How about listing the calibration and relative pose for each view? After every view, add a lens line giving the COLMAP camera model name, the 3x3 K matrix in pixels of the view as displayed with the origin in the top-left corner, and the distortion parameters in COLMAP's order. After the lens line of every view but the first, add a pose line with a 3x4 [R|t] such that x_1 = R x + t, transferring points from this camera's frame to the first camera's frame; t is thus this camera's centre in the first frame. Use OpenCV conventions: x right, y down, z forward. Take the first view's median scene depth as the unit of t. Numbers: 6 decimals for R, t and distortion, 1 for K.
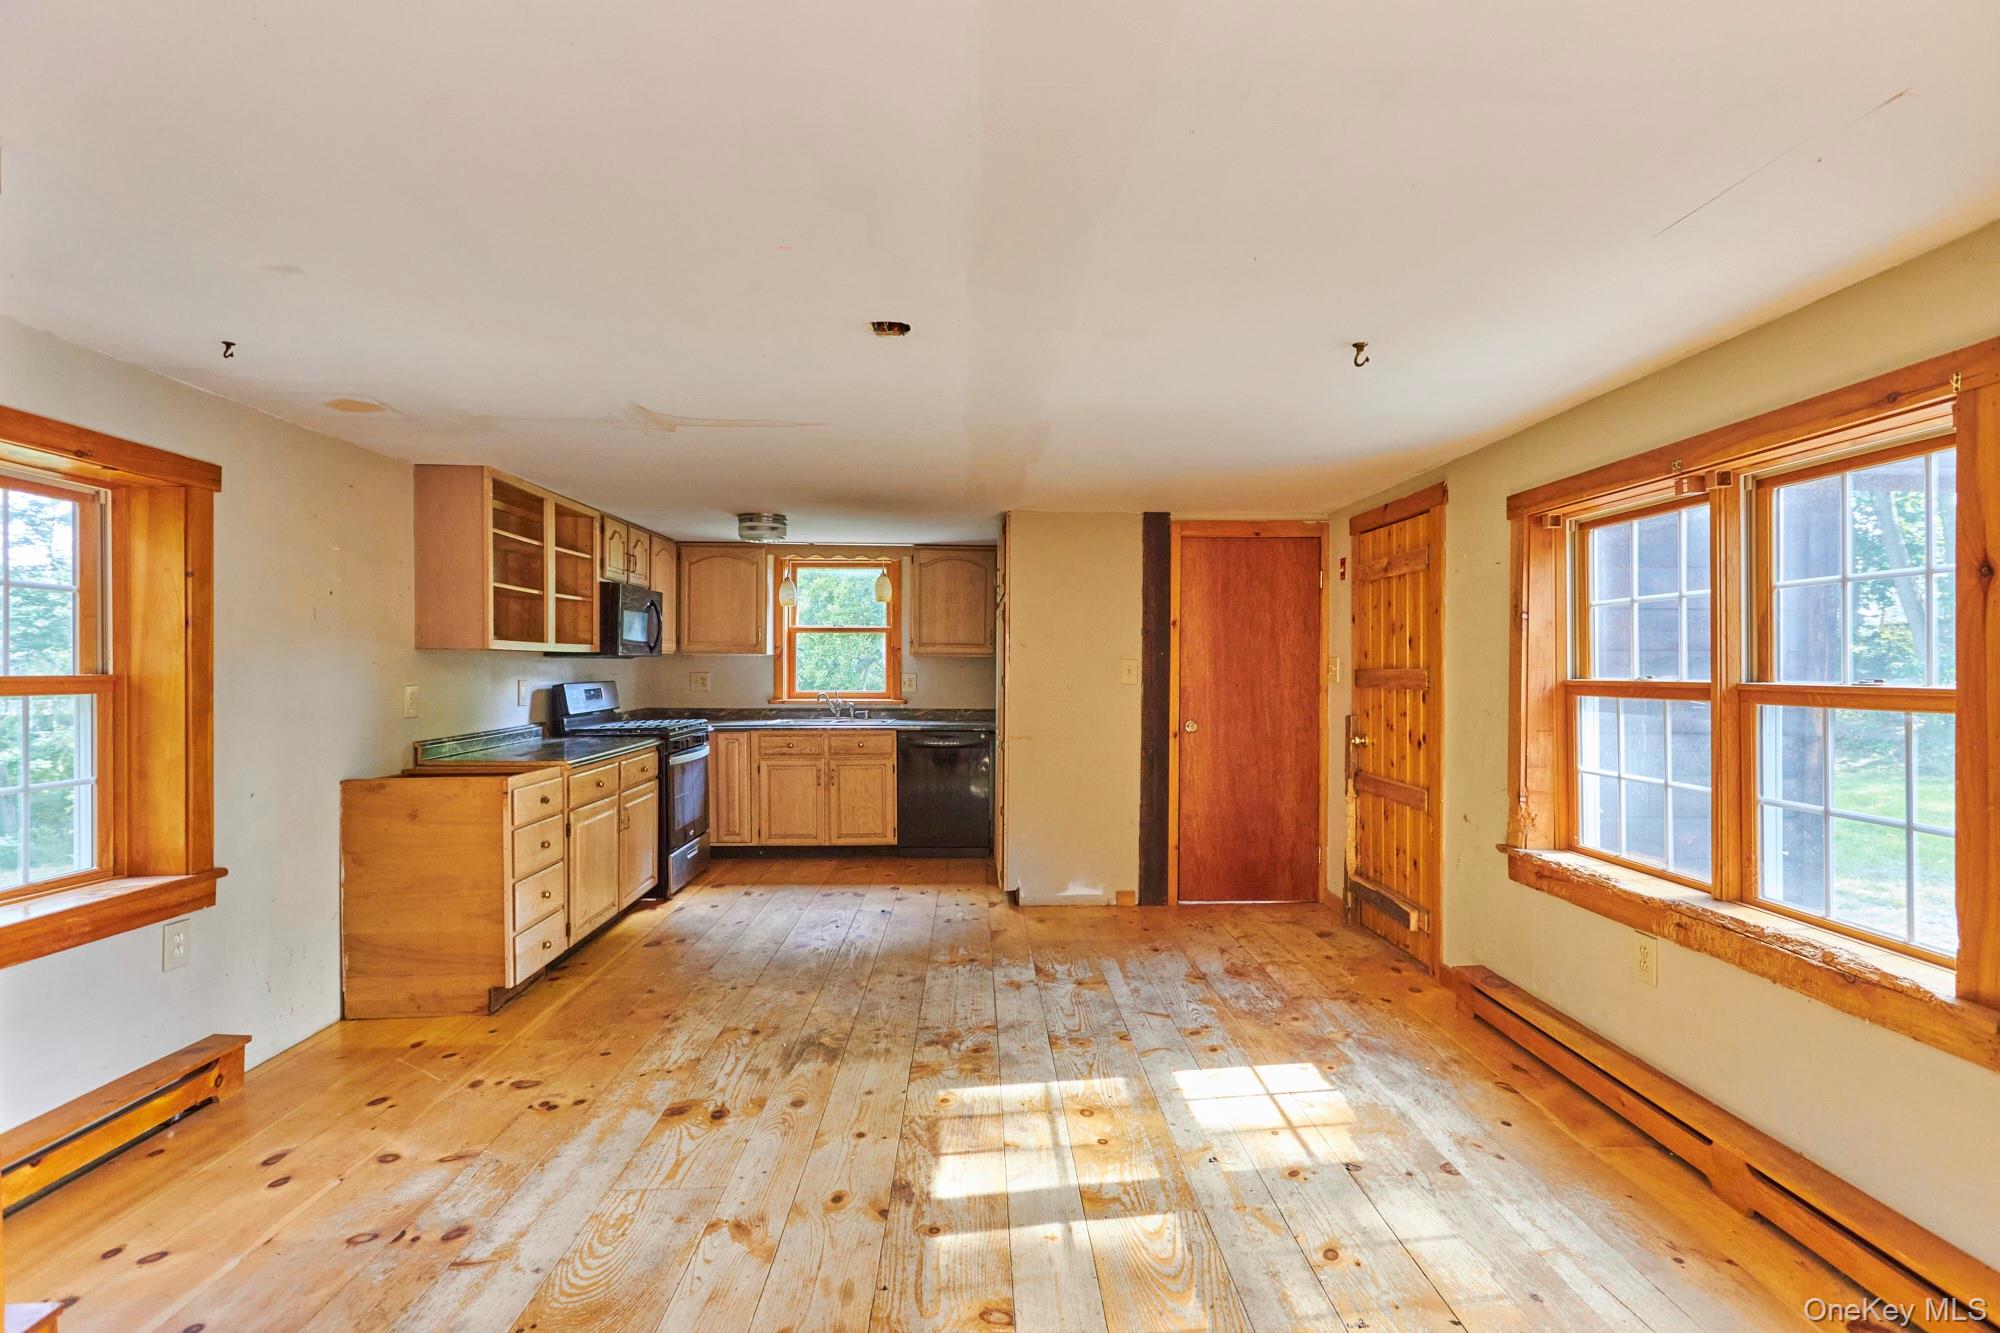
lens RADIAL K [[1013.5, 0, 988.2], [0, 1013.5, 667.2], [0, 0, 1]] dist [-0.000708, -0.000260]
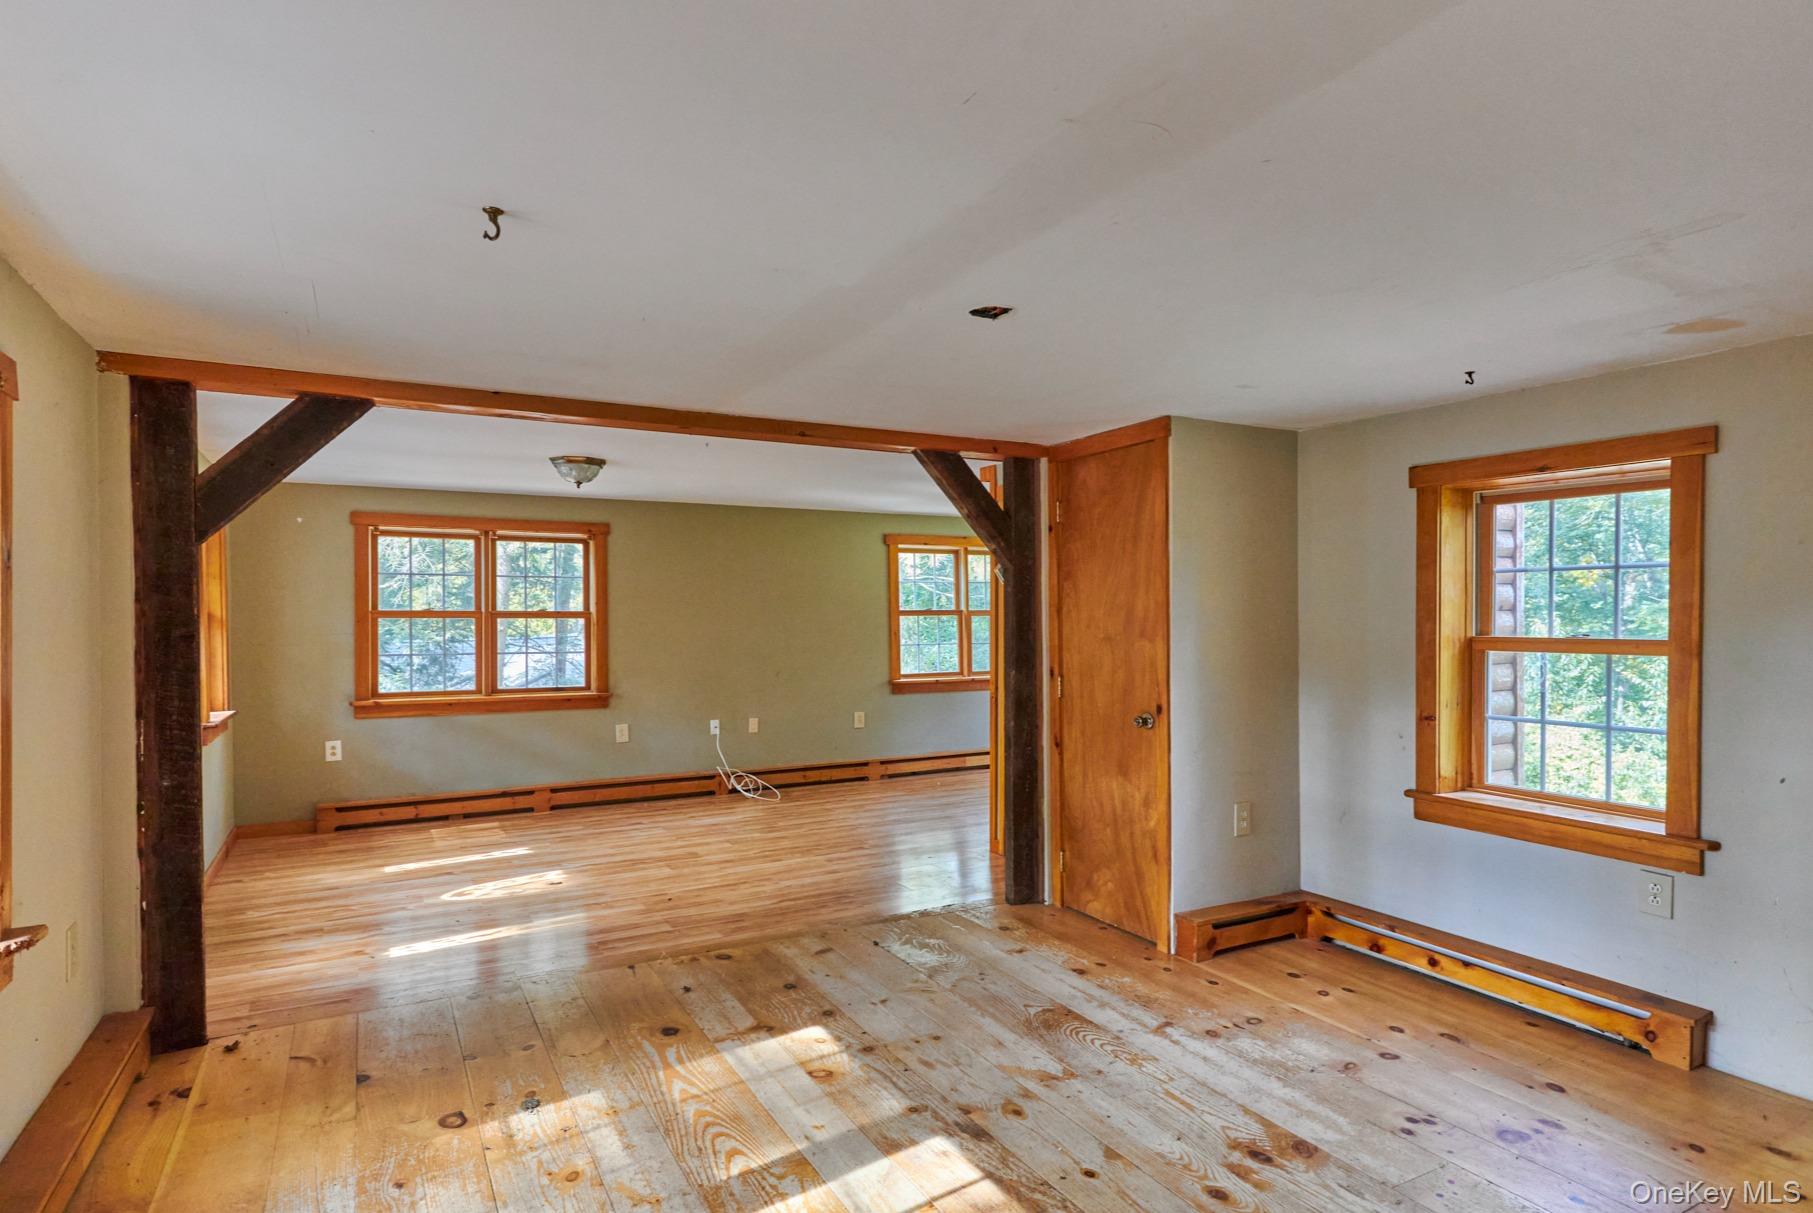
lens RADIAL K [[918.8, 0, 895.4], [0, 918.8, 614.6], [0, 0, 1]] dist [-0.000708, -0.000260]
pose [[-0.881116, -0.000007, -0.472900, 0.439130], [0.001219, 0.999997, -0.002285, -0.022362], [0.472899, -0.002589, -0.881113, 1.791683]]
